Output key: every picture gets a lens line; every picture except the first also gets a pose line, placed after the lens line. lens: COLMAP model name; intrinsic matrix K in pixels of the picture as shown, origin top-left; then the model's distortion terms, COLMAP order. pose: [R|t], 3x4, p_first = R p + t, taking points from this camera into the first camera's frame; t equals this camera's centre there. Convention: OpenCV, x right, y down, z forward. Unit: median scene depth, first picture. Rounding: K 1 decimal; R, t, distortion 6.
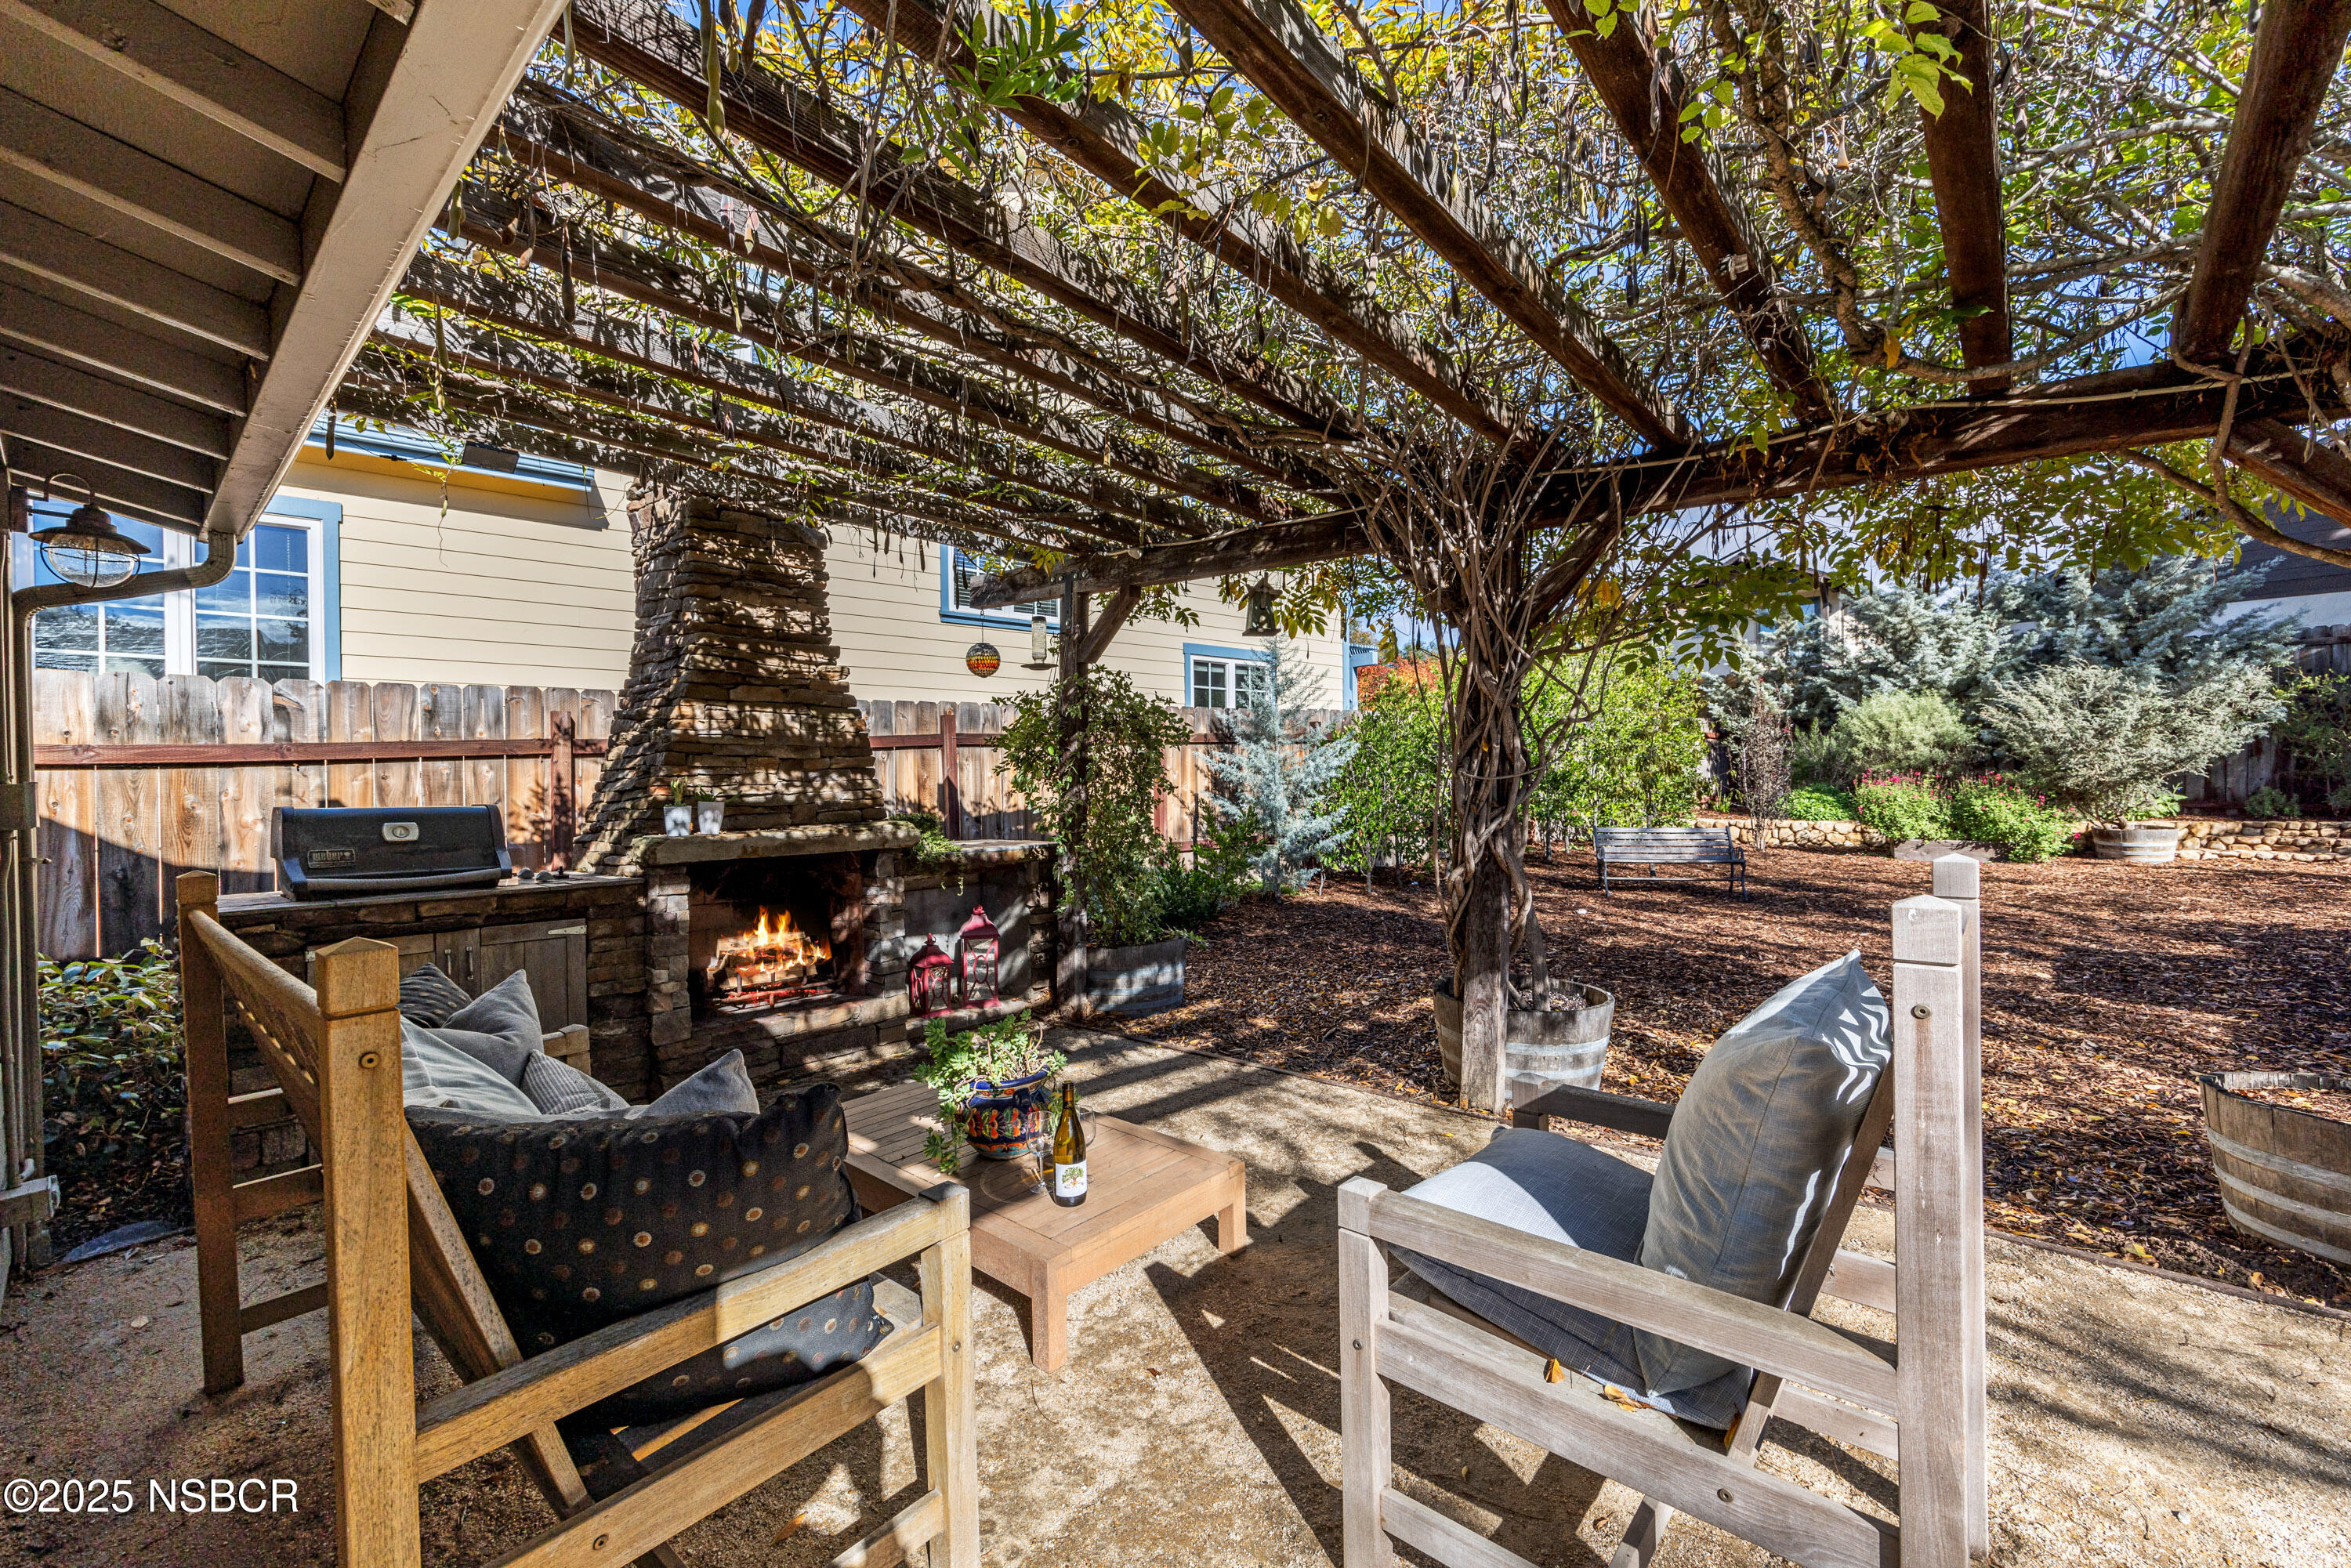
lens RADIAL K [[941.3, 0, 1170.6], [0, 941.3, 786.8], [0, 0, 1]] dist [0.003222, 0.000286]
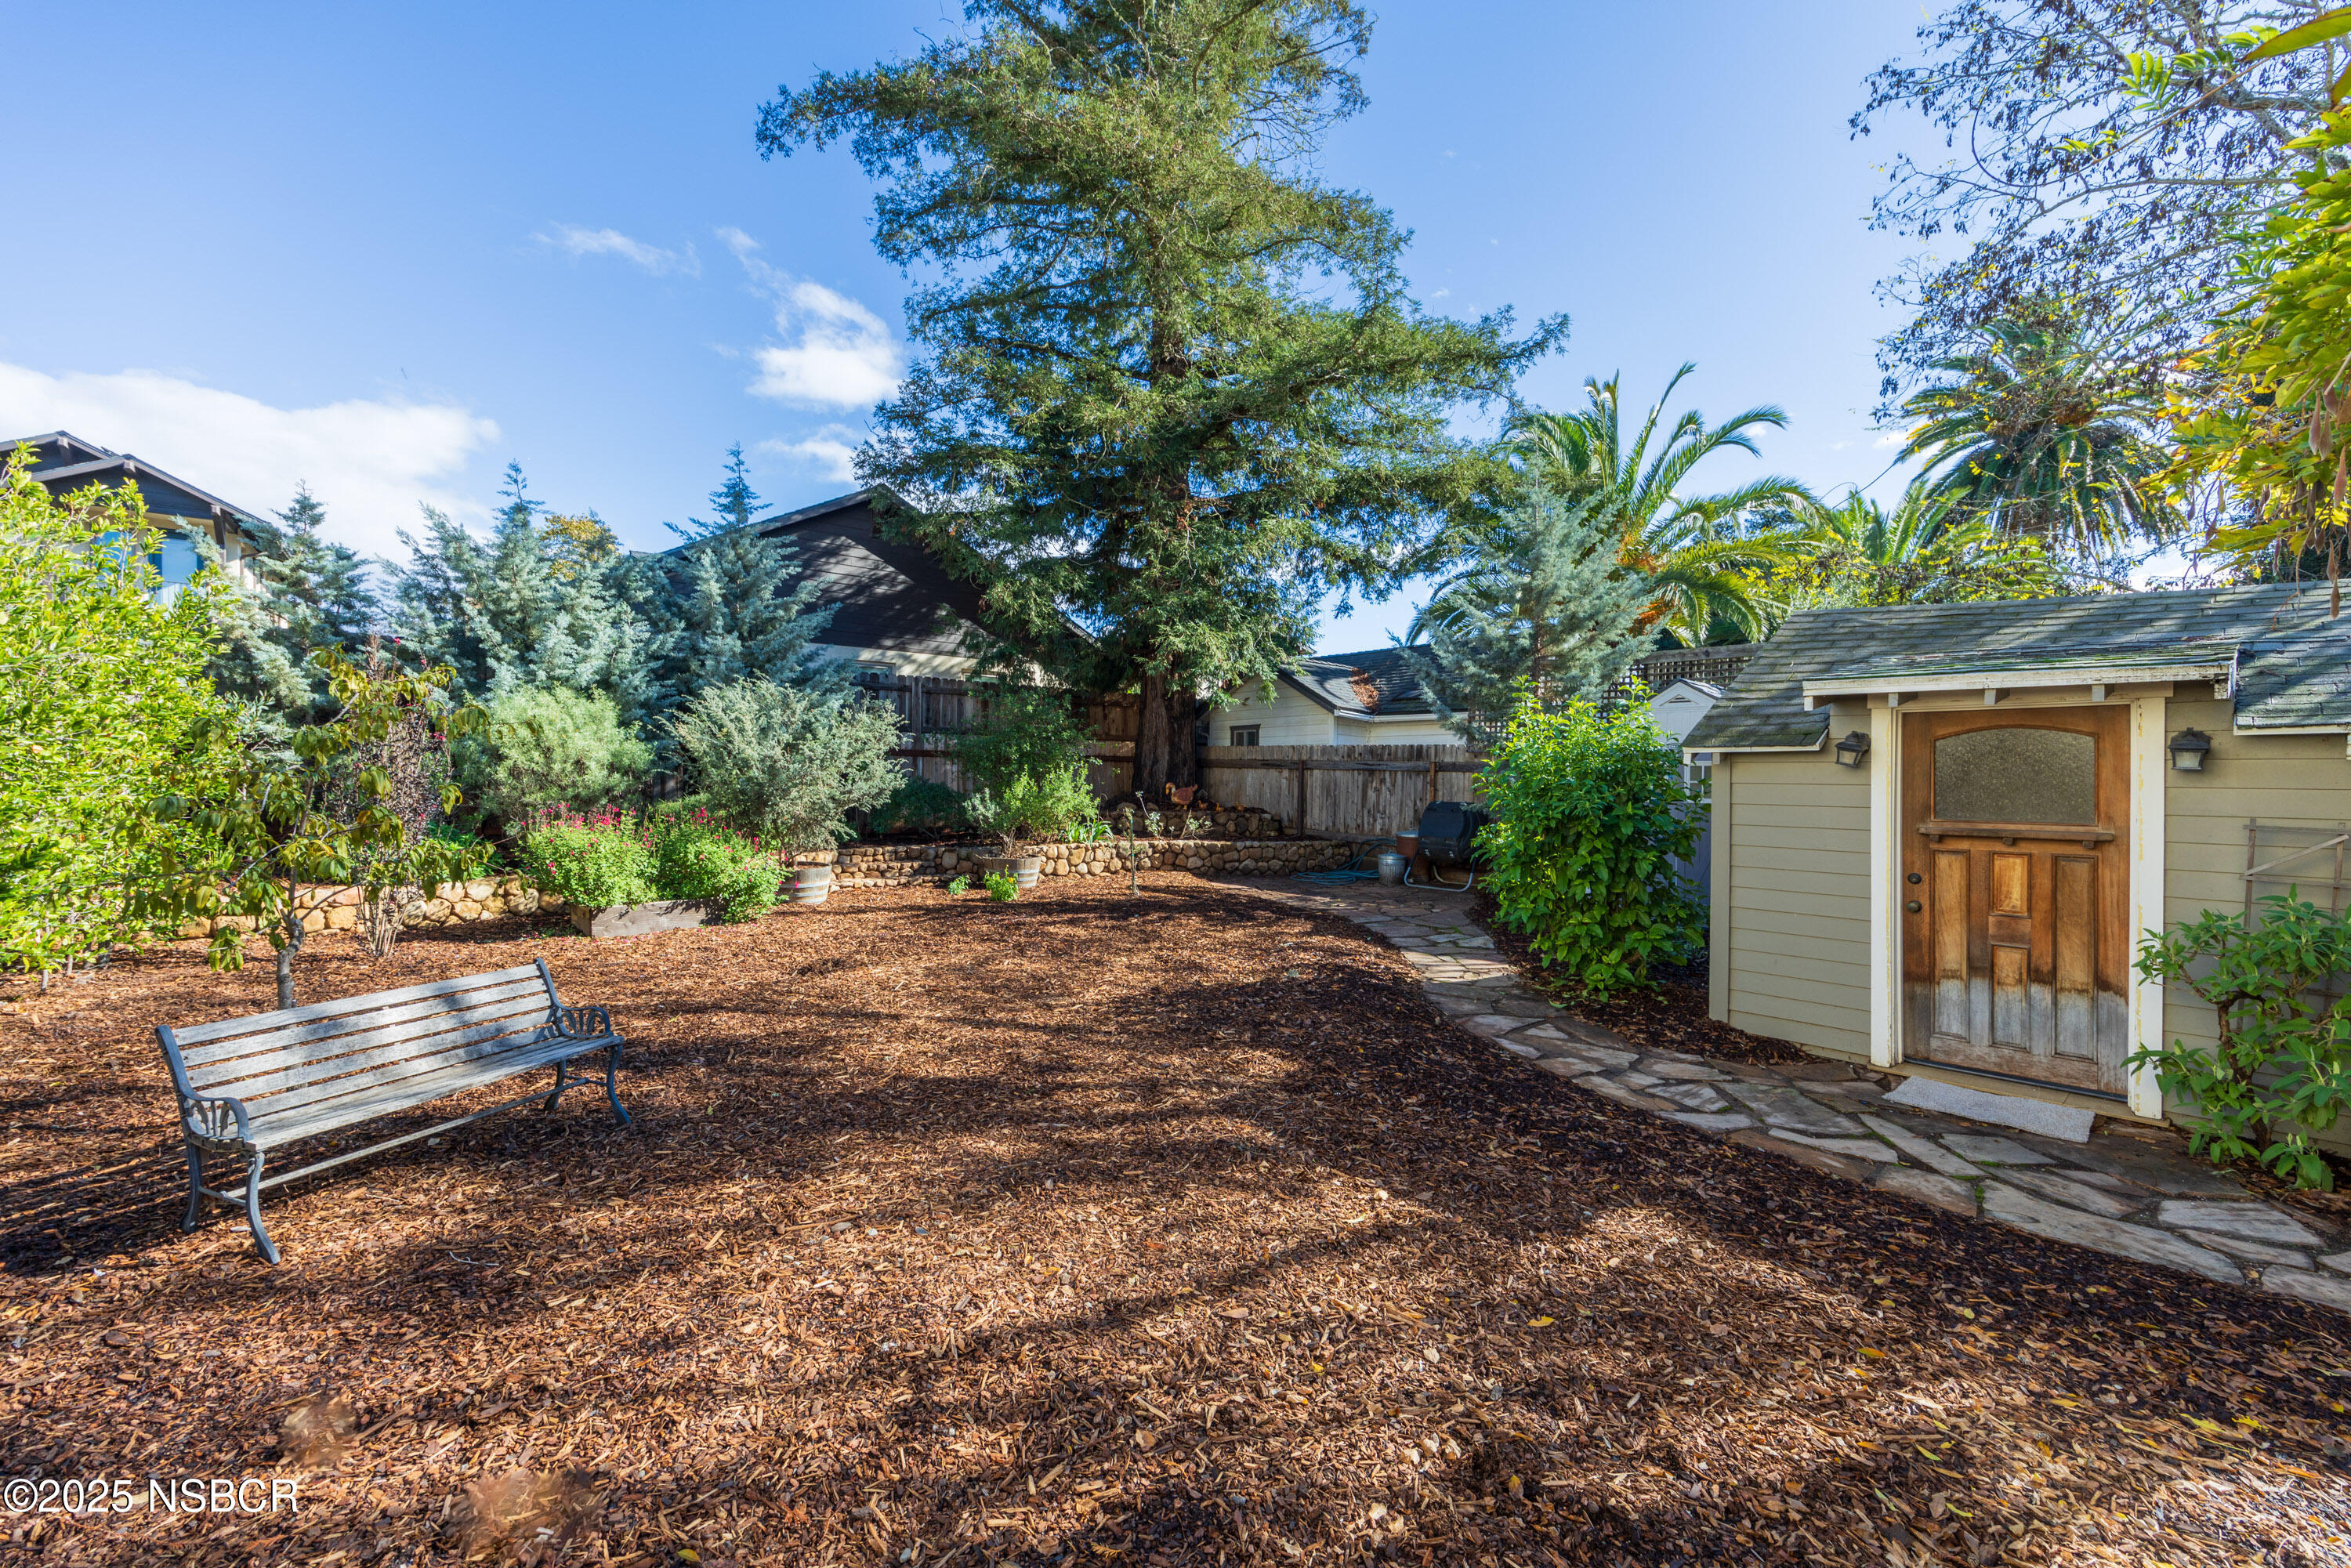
lens RADIAL K [[941.3, 0, 1170.6], [0, 941.3, 786.8], [0, 0, 1]] dist [0.003222, 0.000286]
pose [[0.105573, 0.003902, 0.994404, 0.239172], [-0.004954, 0.999982, -0.003398, -0.051950], [-0.994399, -0.004568, 0.105591, 0.877229]]
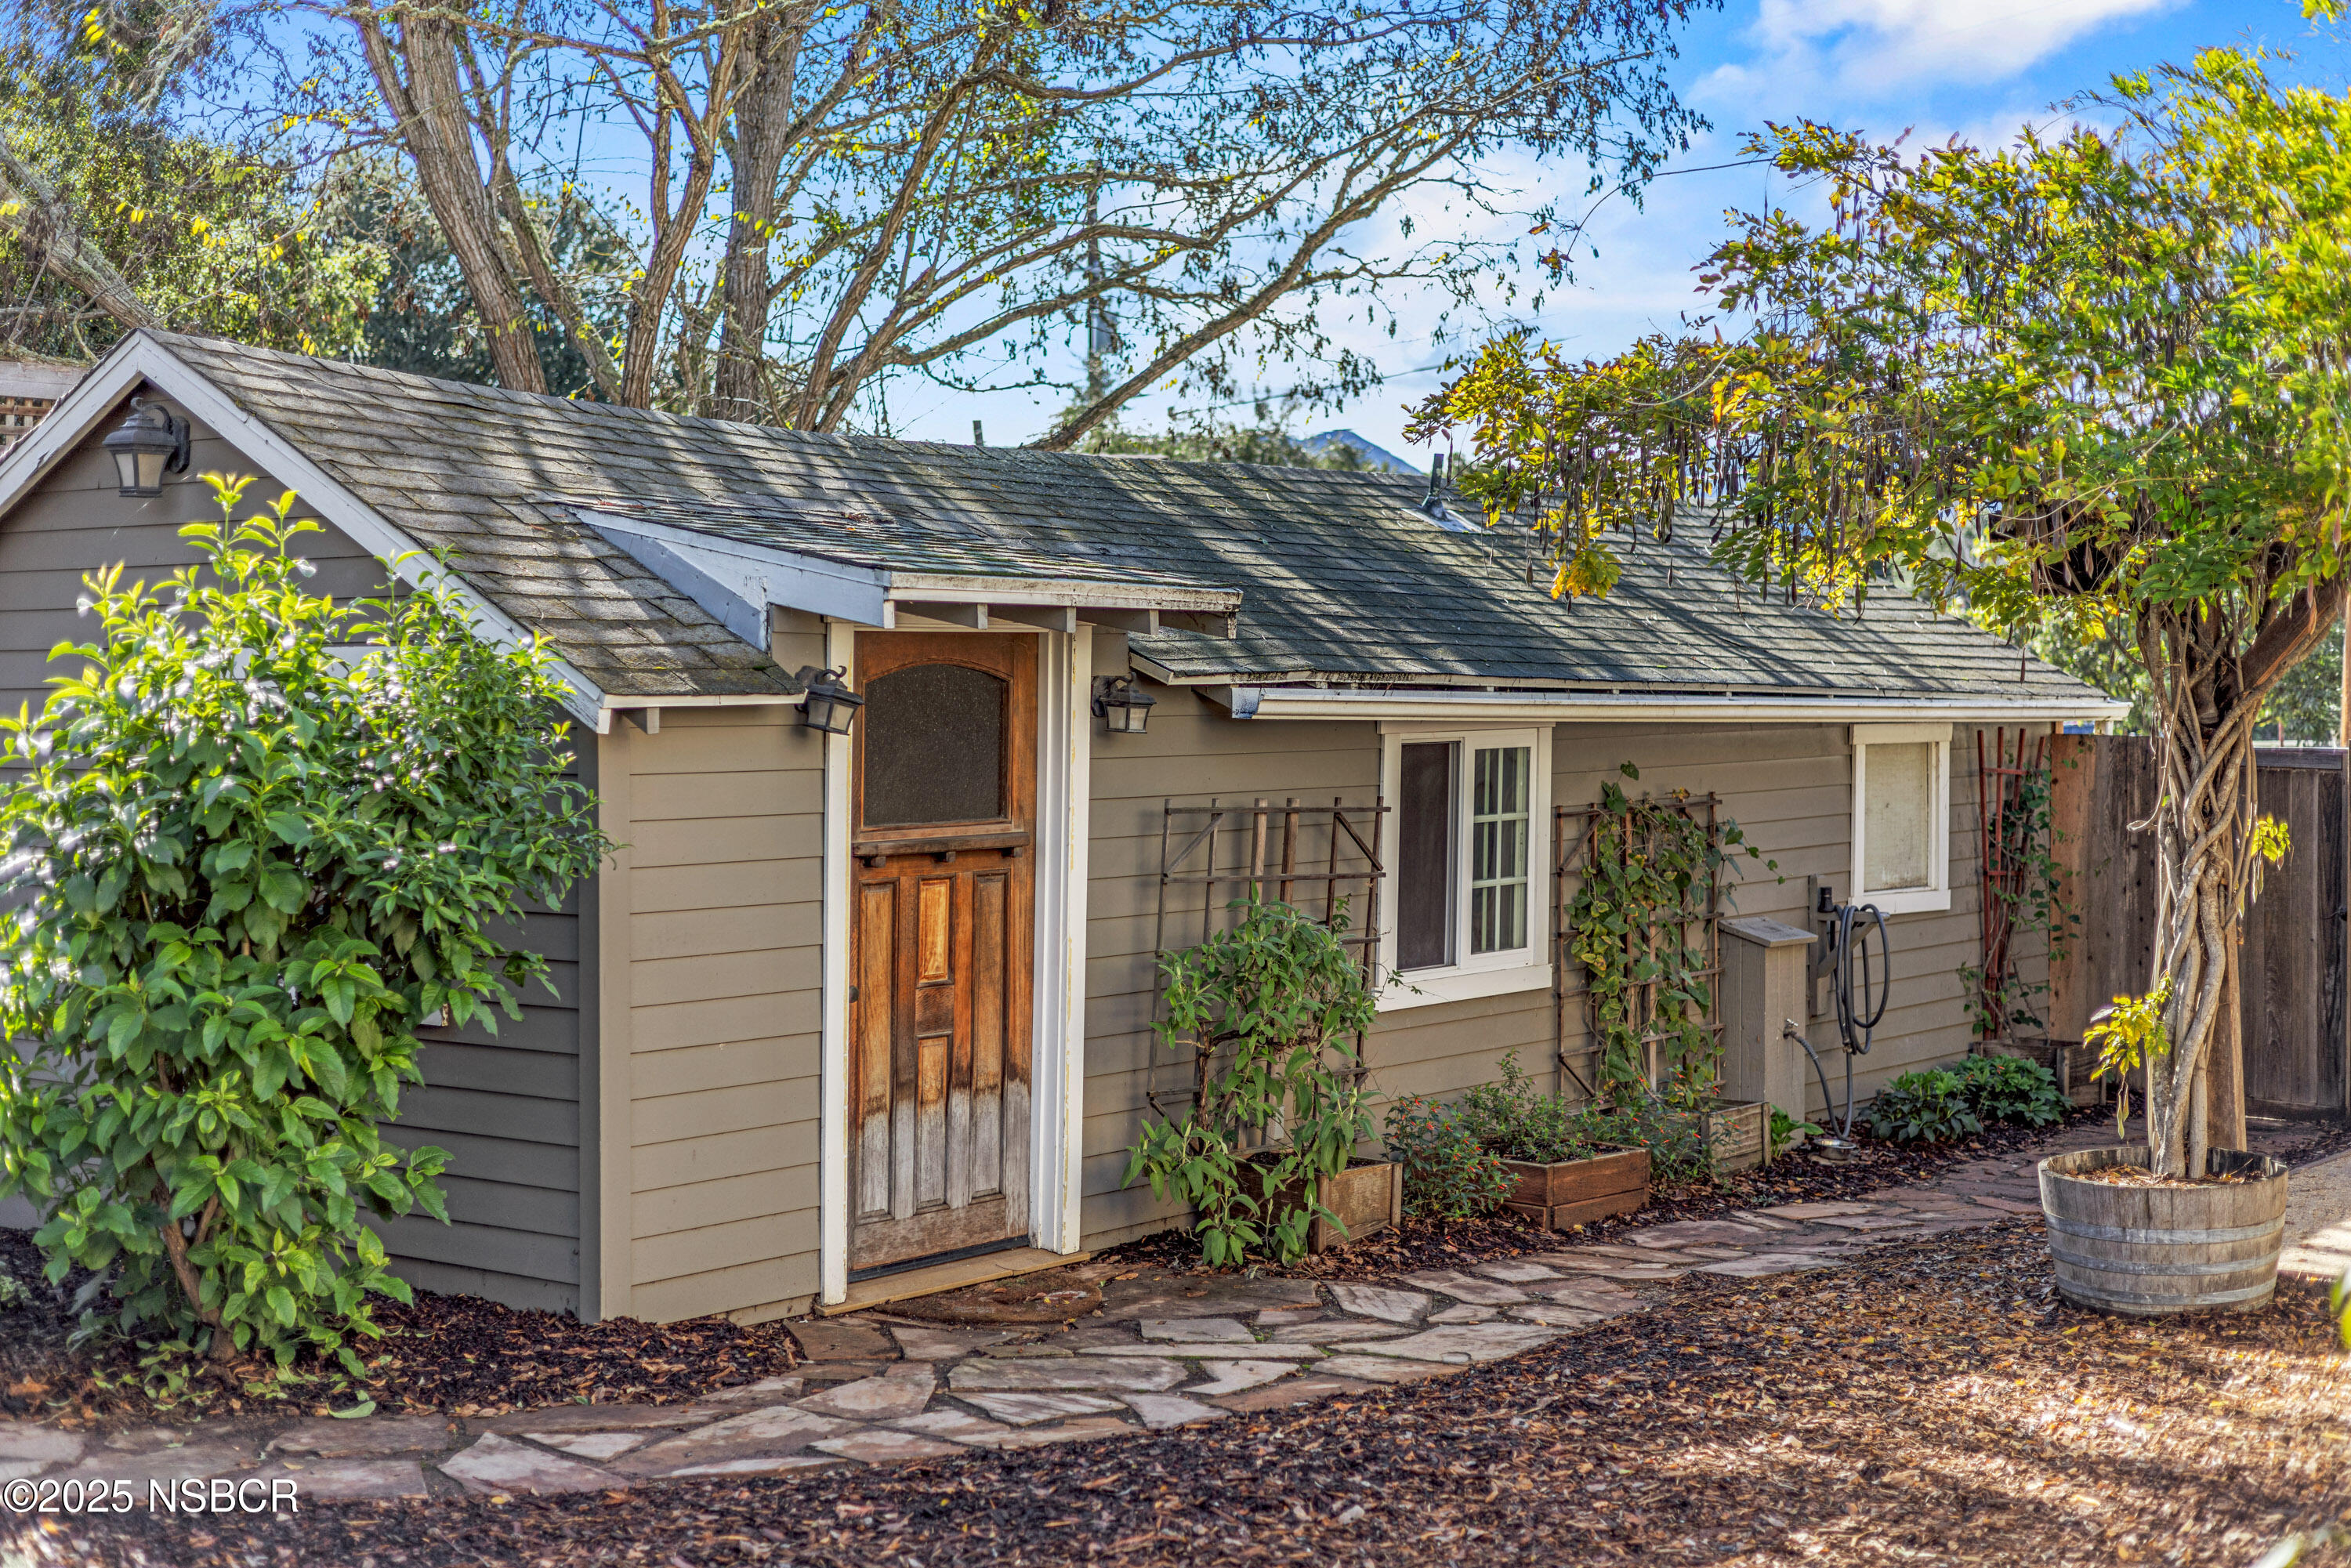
lens RADIAL K [[3245.1, 0, 1303.8], [0, 3245.1, 785.2], [0, 0, 1]] dist [-0.015582, -0.012046]
pose [[-0.996589, 0.018738, -0.080373, 0.971527], [0.015402, 0.999002, 0.041926, -0.107011], [0.081078, 0.040545, -0.995883, 1.772293]]
